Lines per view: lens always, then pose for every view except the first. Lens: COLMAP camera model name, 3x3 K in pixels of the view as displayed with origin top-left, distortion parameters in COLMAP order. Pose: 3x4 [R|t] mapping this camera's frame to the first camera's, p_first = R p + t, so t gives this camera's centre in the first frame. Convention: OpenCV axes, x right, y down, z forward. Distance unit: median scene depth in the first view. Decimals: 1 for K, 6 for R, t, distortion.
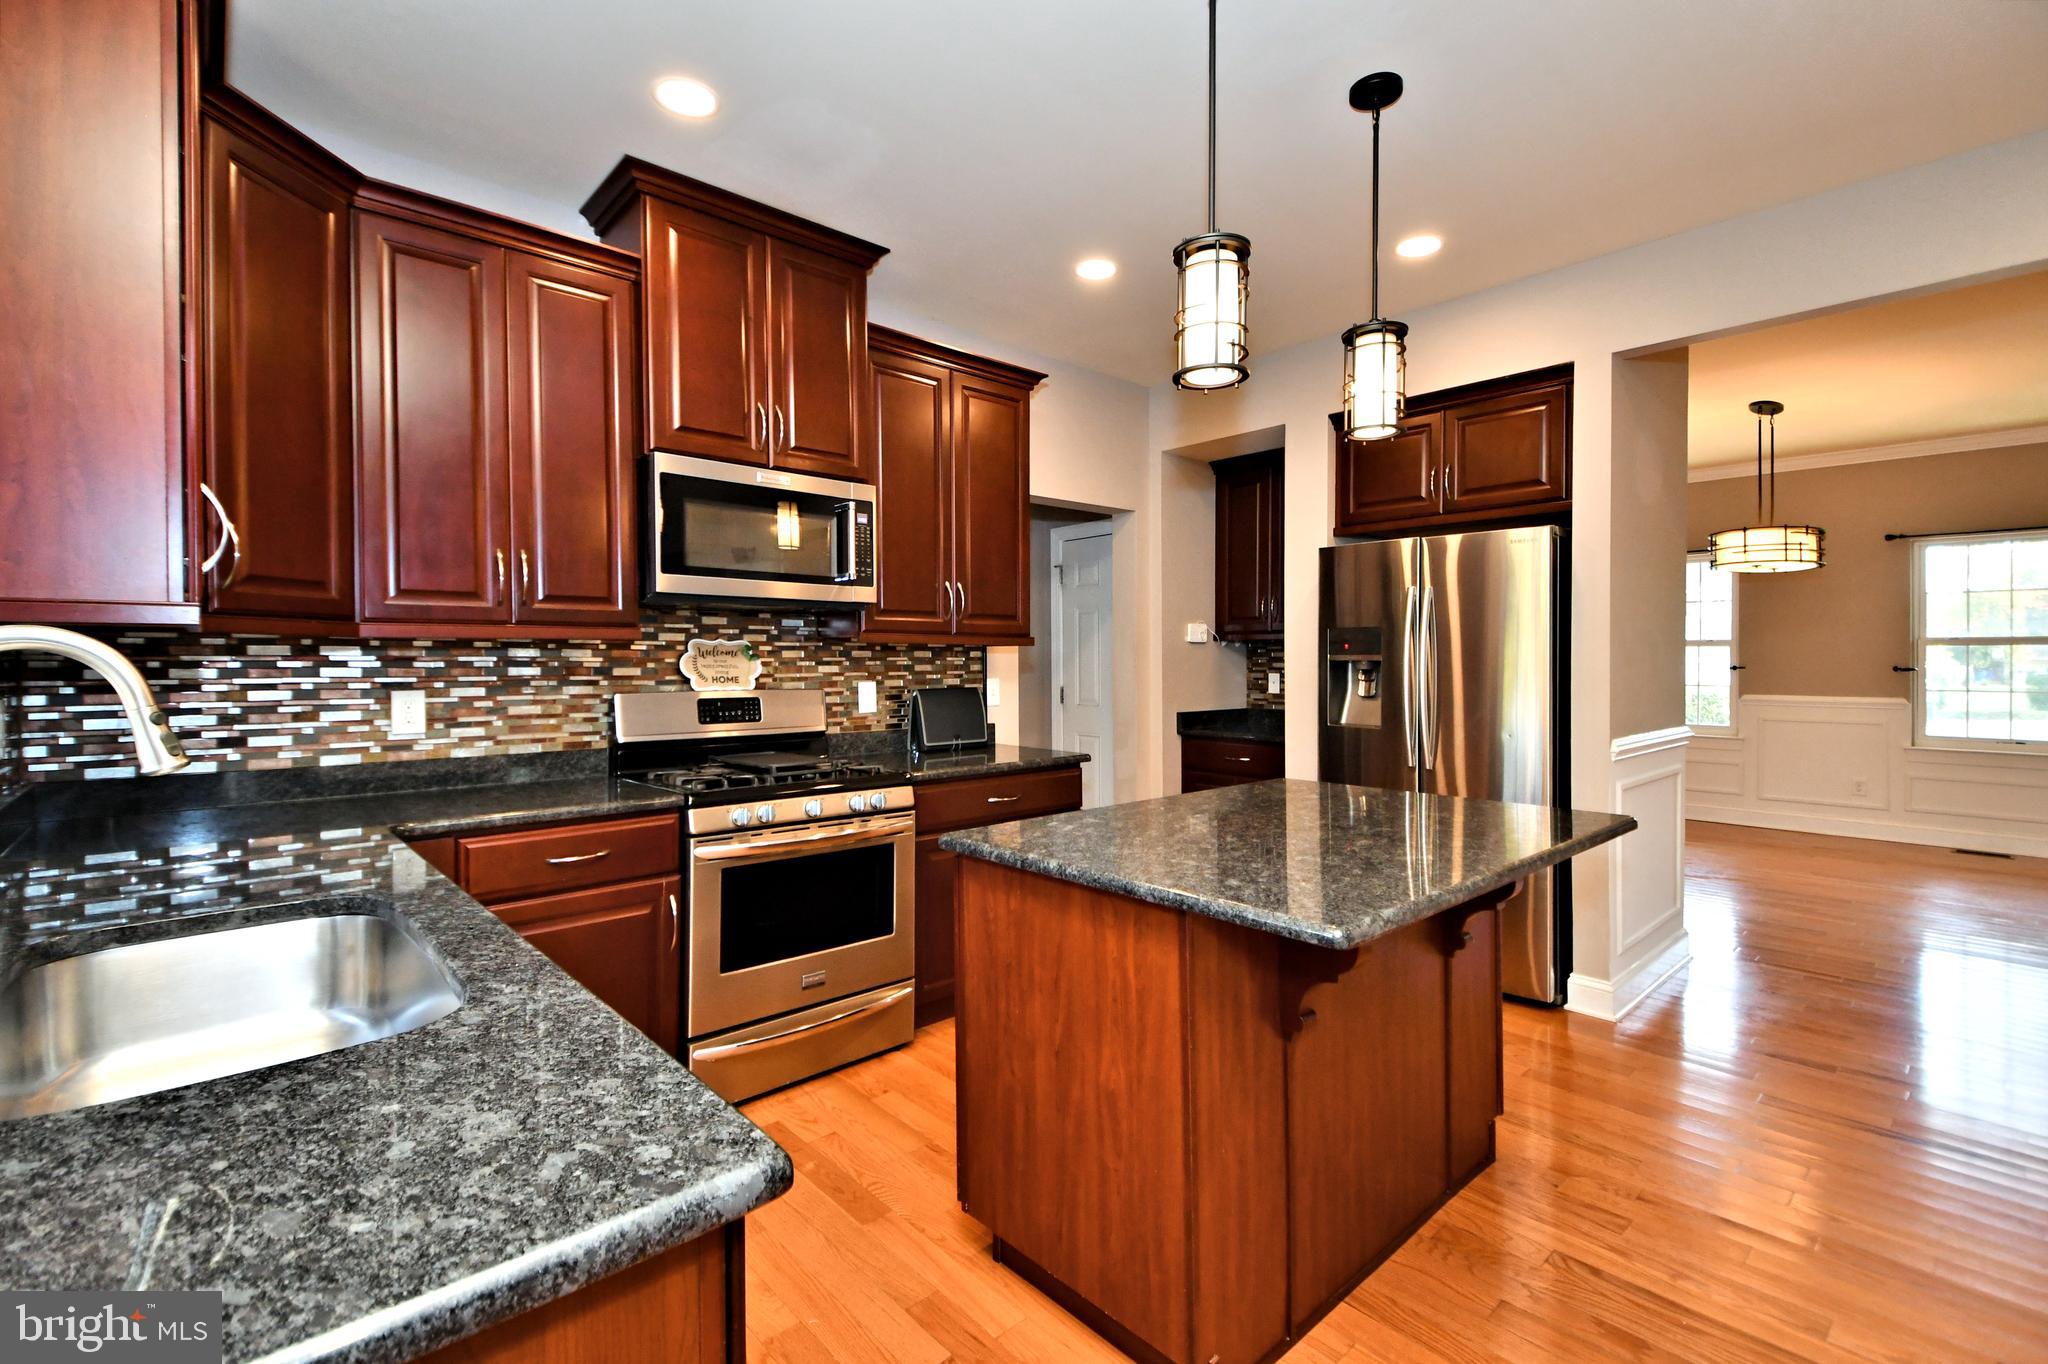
lens RADIAL K [[927.9, 0, 1024.1], [0, 927.9, 659.9], [0, 0, 1]] dist [0.012191, -0.003043]
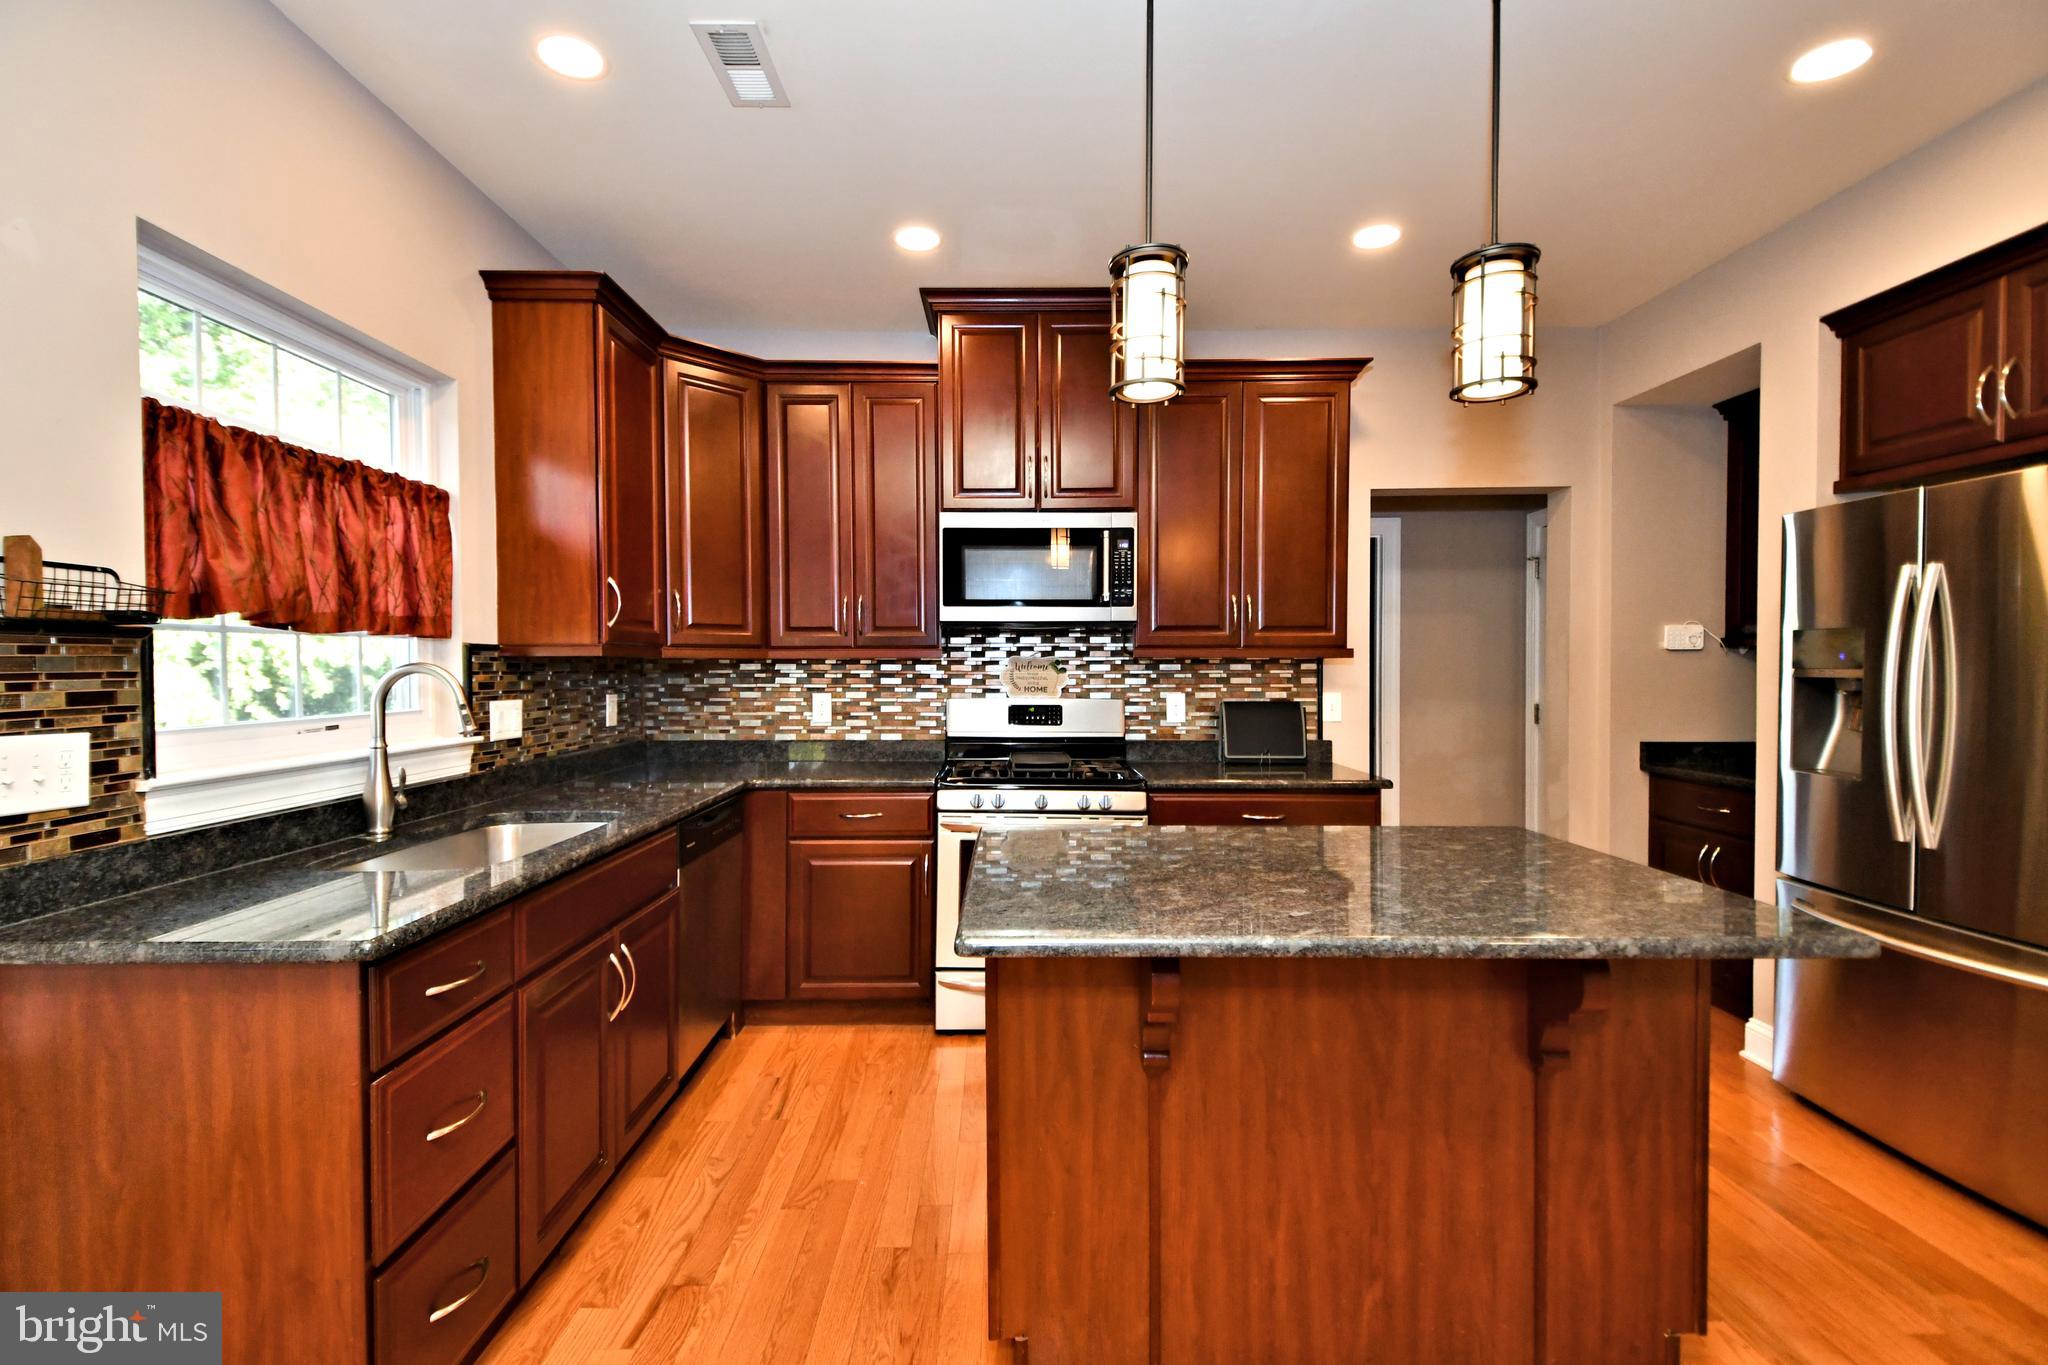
lens RADIAL K [[927.9, 0, 1007.6], [0, 927.9, 681.3], [0, 0, 1]] dist [0.012191, -0.003043]
pose [[0.719597, 0.012940, -0.694271, 0.493484], [0.000192, 0.999823, 0.018835, -0.011737], [0.694392, -0.013687, 0.719467, 0.118280]]
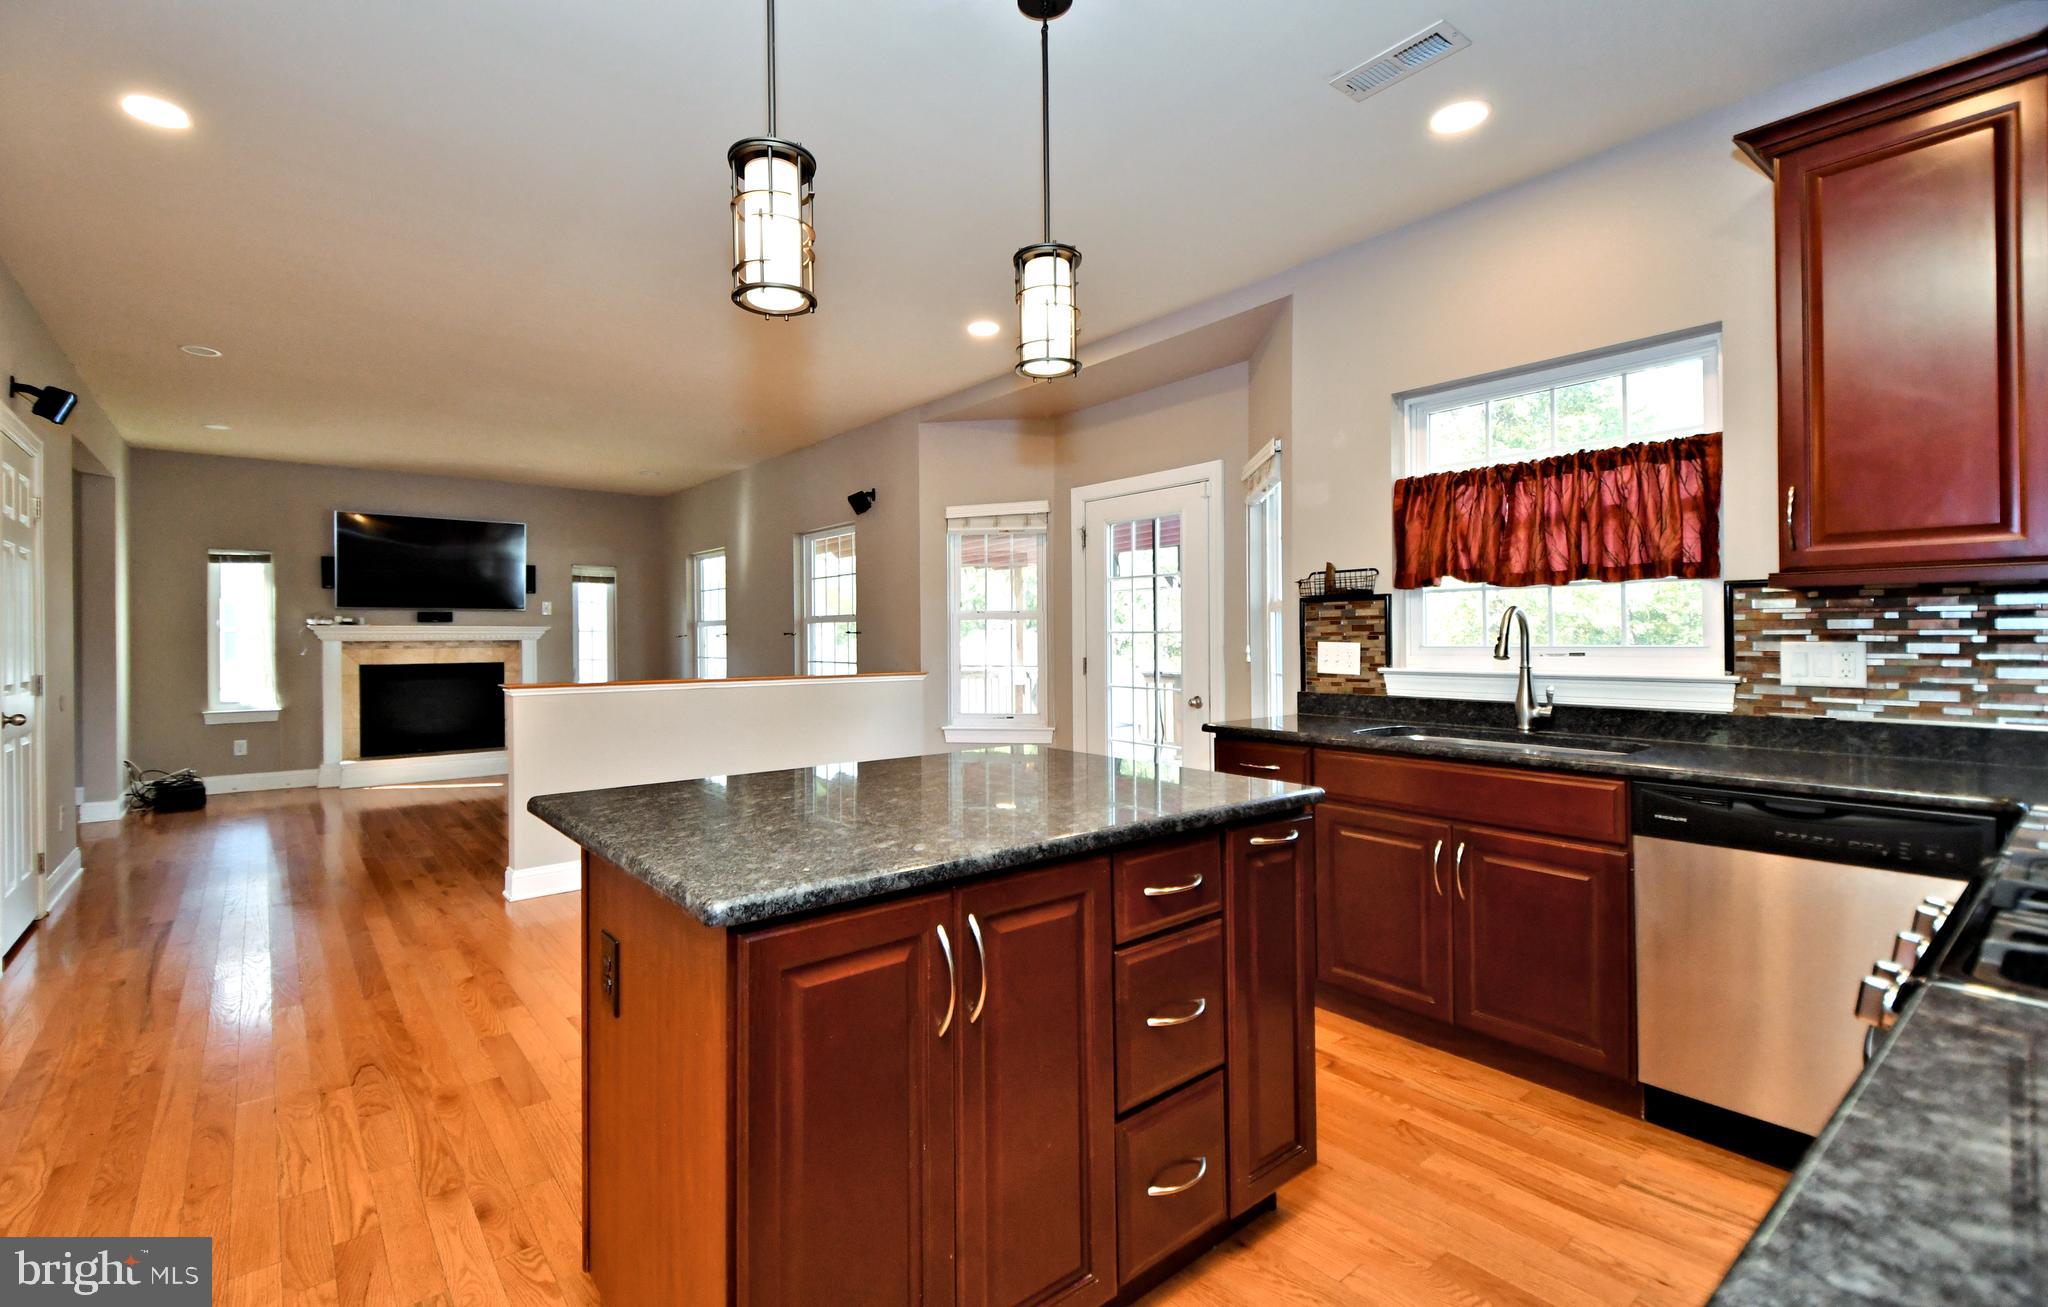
lens RADIAL K [[922.8, 0, 1018.1], [0, 922.8, 633.4], [0, 0, 1]] dist [0.001743, 0.000392]
pose [[-0.997981, 0.019569, 0.060422, 0.061883], [0.020012, 0.999777, 0.006745, 0.000086], [-0.060276, 0.007940, -0.998150, 1.517462]]
